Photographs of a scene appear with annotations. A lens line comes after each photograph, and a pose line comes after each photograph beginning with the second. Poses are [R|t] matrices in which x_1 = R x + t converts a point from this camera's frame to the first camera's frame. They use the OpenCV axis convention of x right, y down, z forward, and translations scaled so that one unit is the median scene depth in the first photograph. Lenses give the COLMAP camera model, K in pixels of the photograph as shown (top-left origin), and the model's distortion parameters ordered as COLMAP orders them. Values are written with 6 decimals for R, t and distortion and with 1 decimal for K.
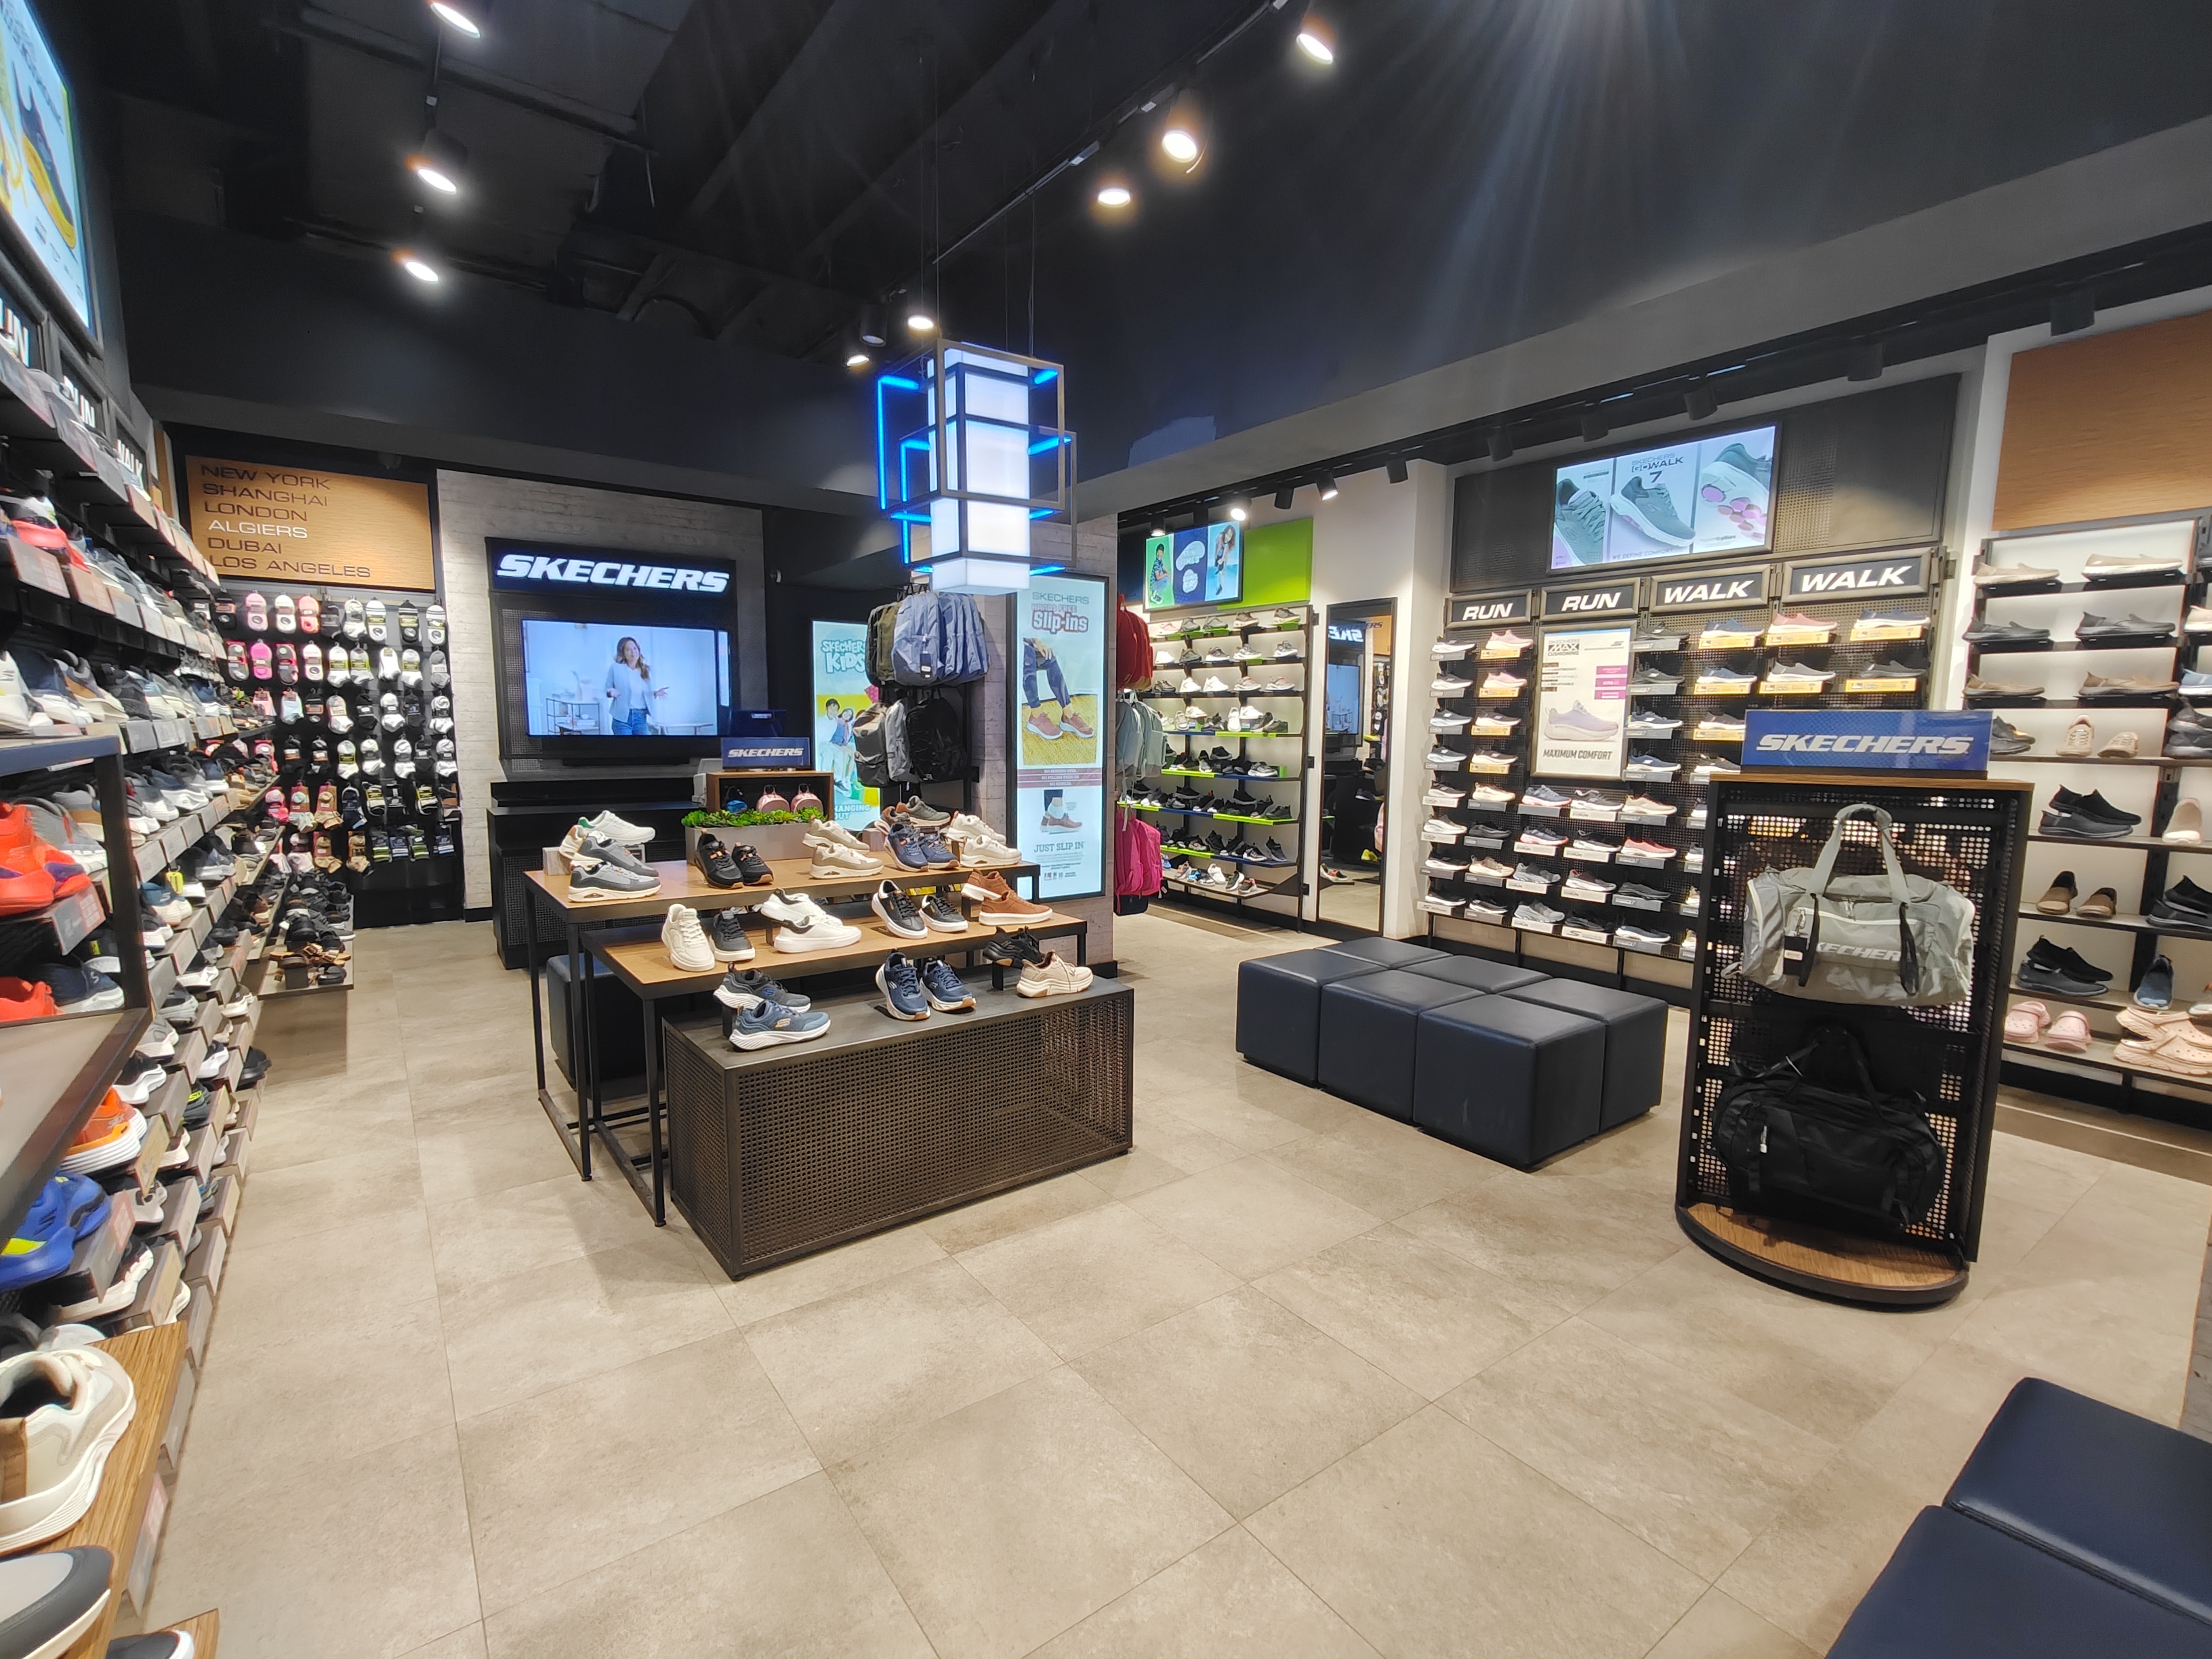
lens RADIAL K [[1034.2, 0, 1104.6], [0, 1034.2, 841.8], [0, 0, 1]] dist [0.006916, -0.000366]
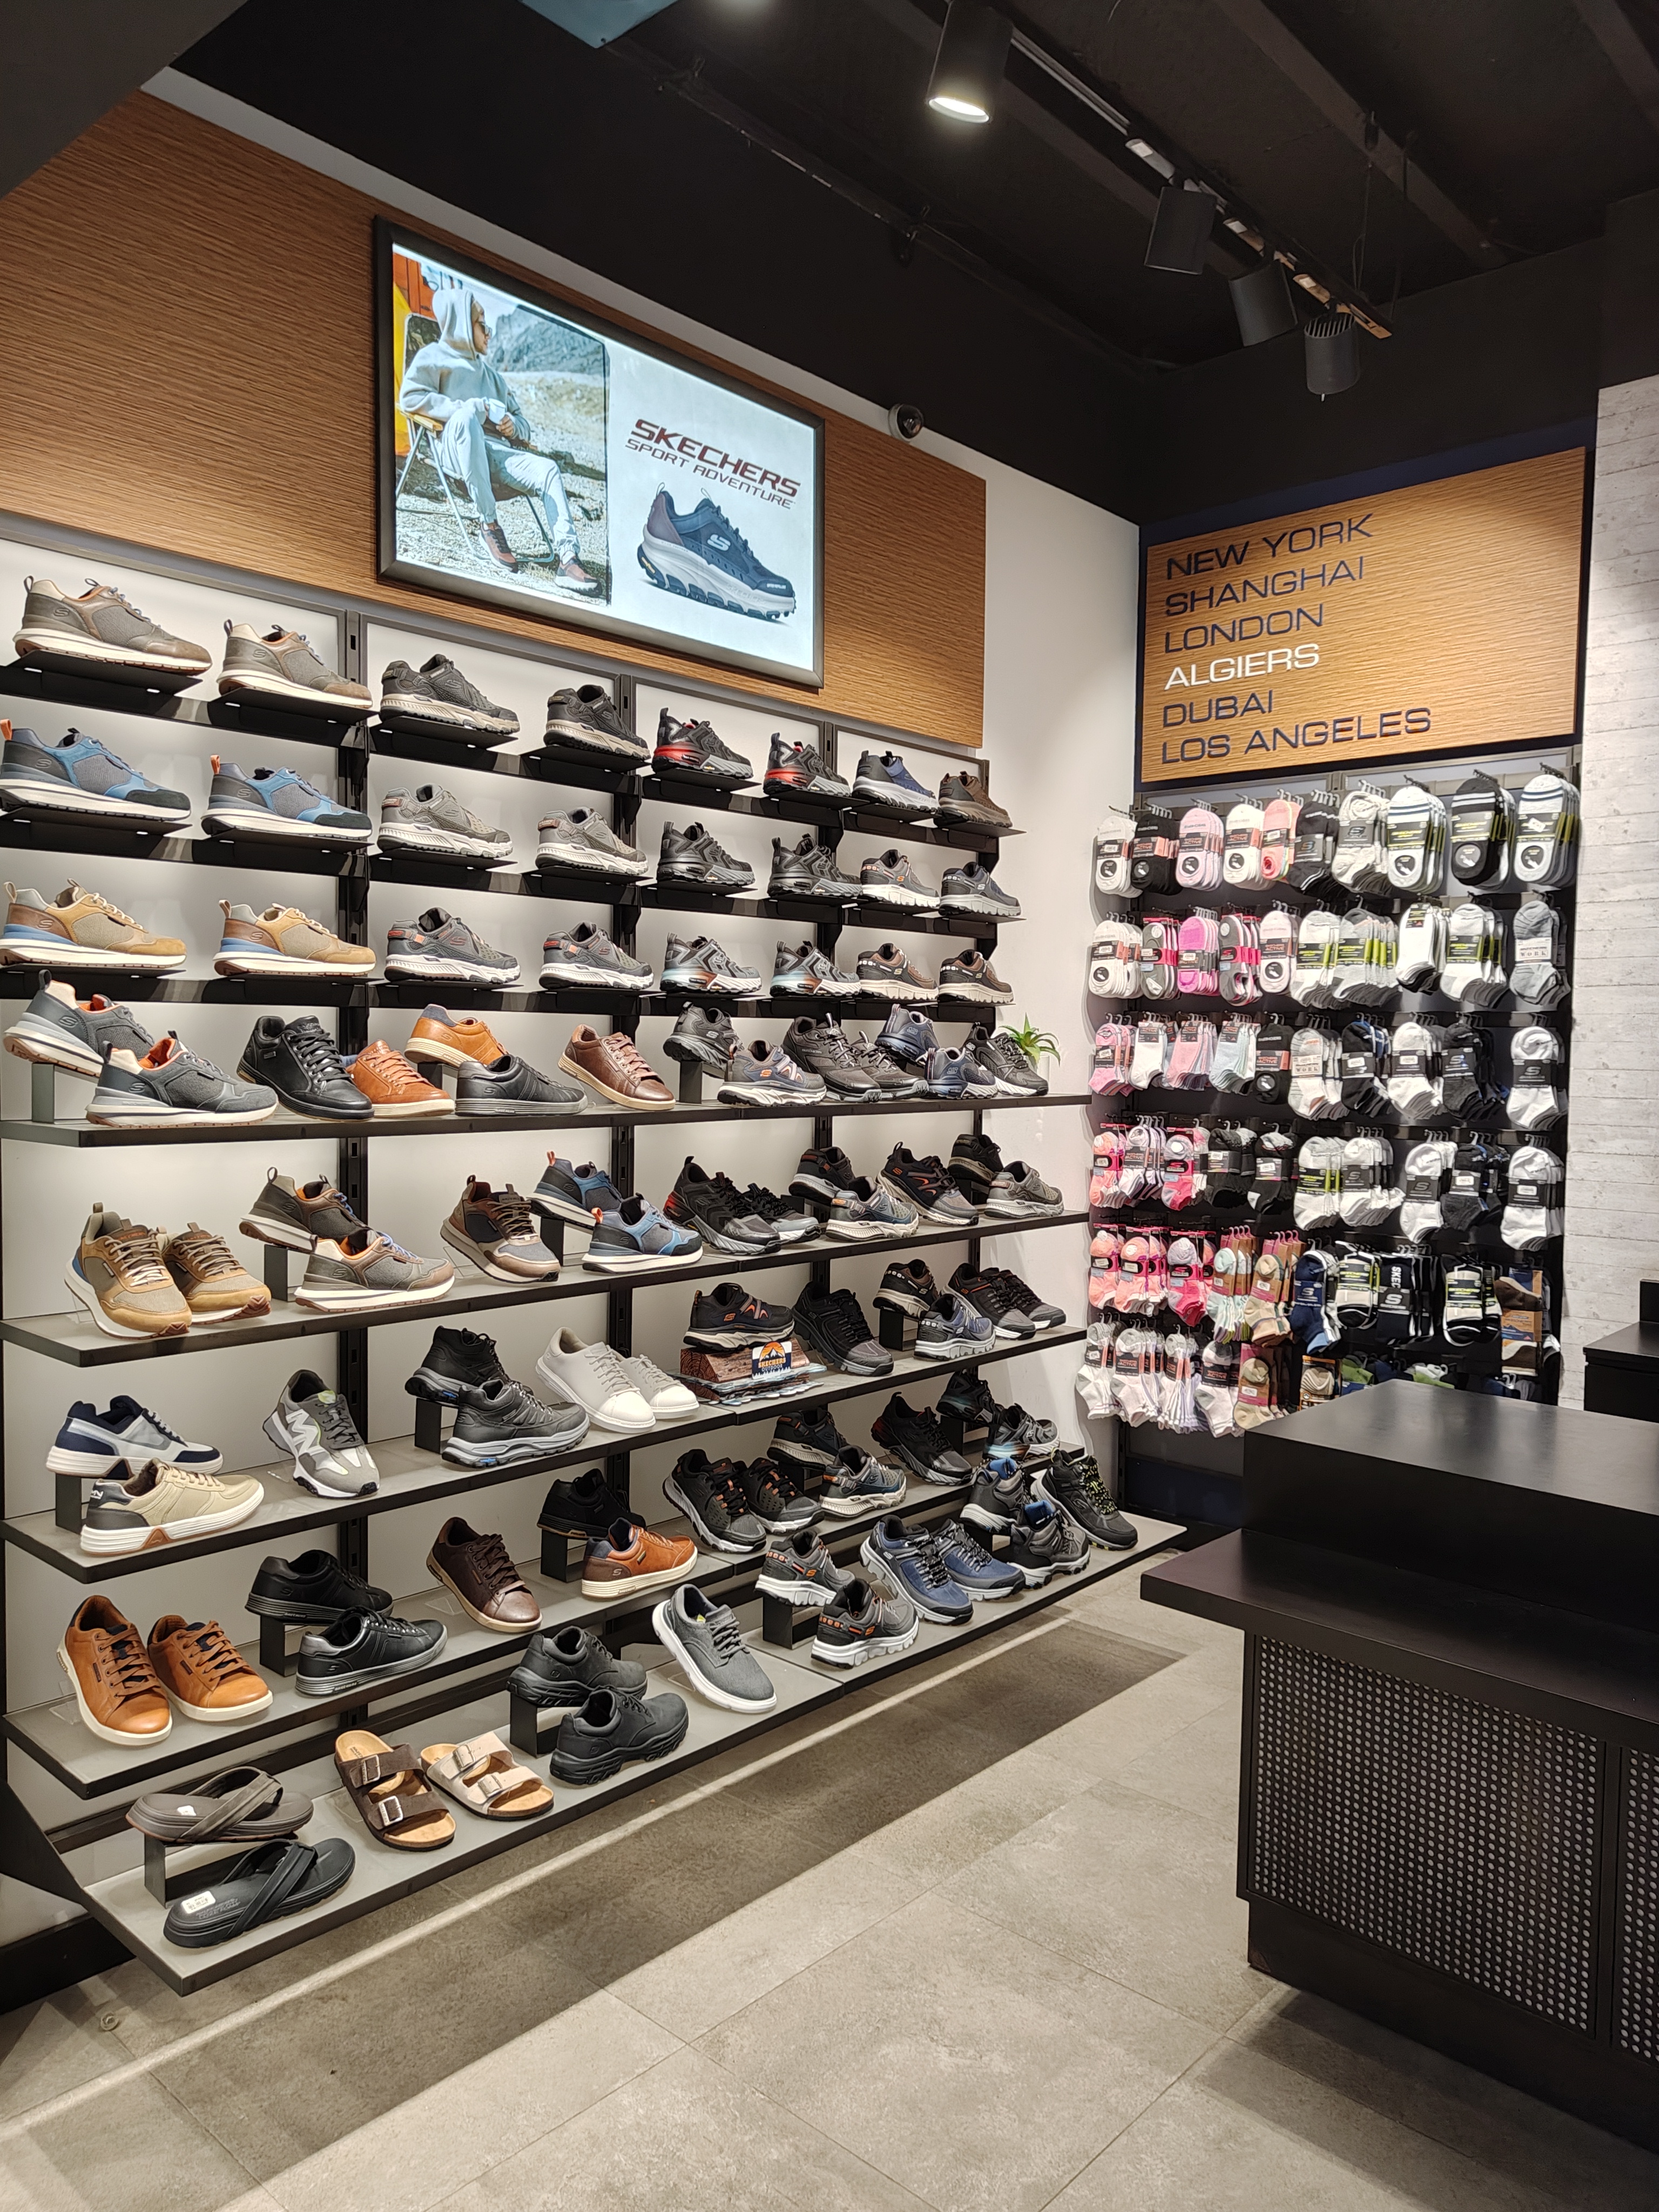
lens RADIAL K [[1544.6, 0, 829.9], [0, 1544.6, 1115.7], [0, 0, 1]] dist [0.008580, 0.006084]
pose [[0.206042, 0.044910, -0.977512, -0.173750], [-0.127191, 0.991701, 0.018753, -0.092770], [0.970242, 0.120467, 0.210044, 0.684278]]
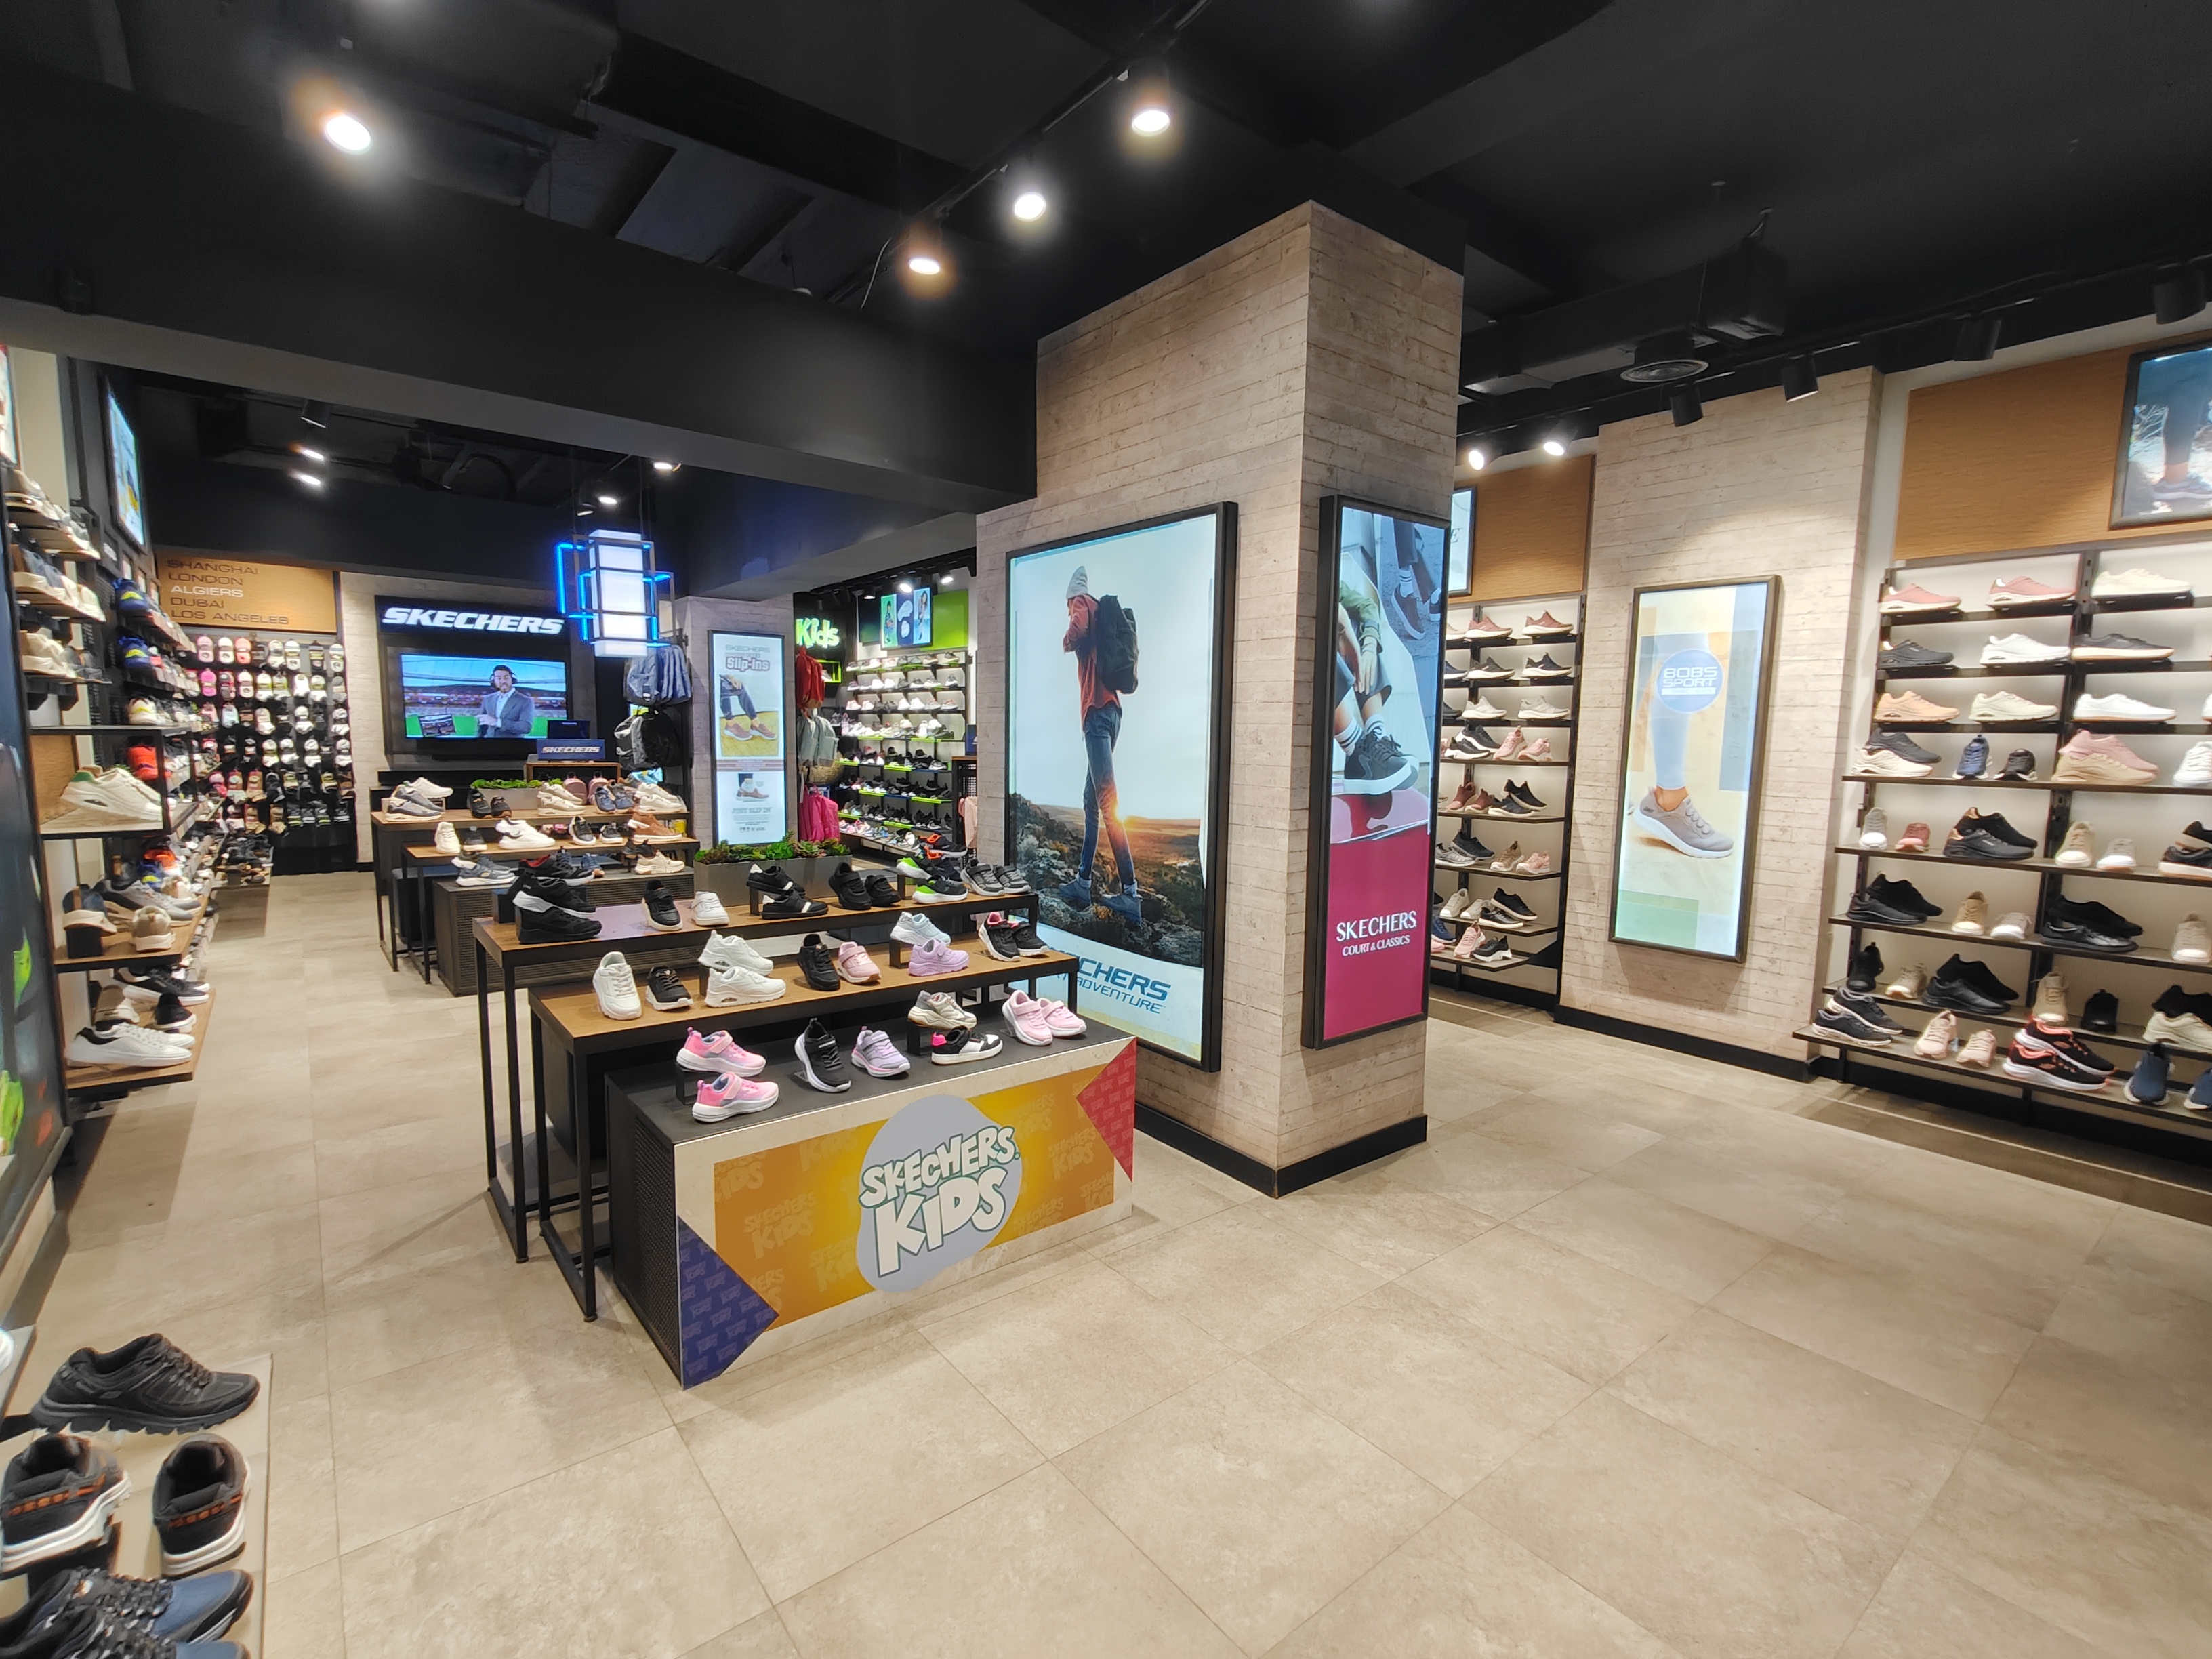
lens RADIAL K [[1025.8, 0, 1104.1], [0, 1025.8, 843.7], [0, 0, 1]] dist [0.003804, 0.000188]
pose [[0.998975, 0.001732, 0.045234, 0.340878], [-0.001279, 0.999949, -0.010036, 0.056532], [-0.045249, 0.009967, 0.998926, -0.448125]]
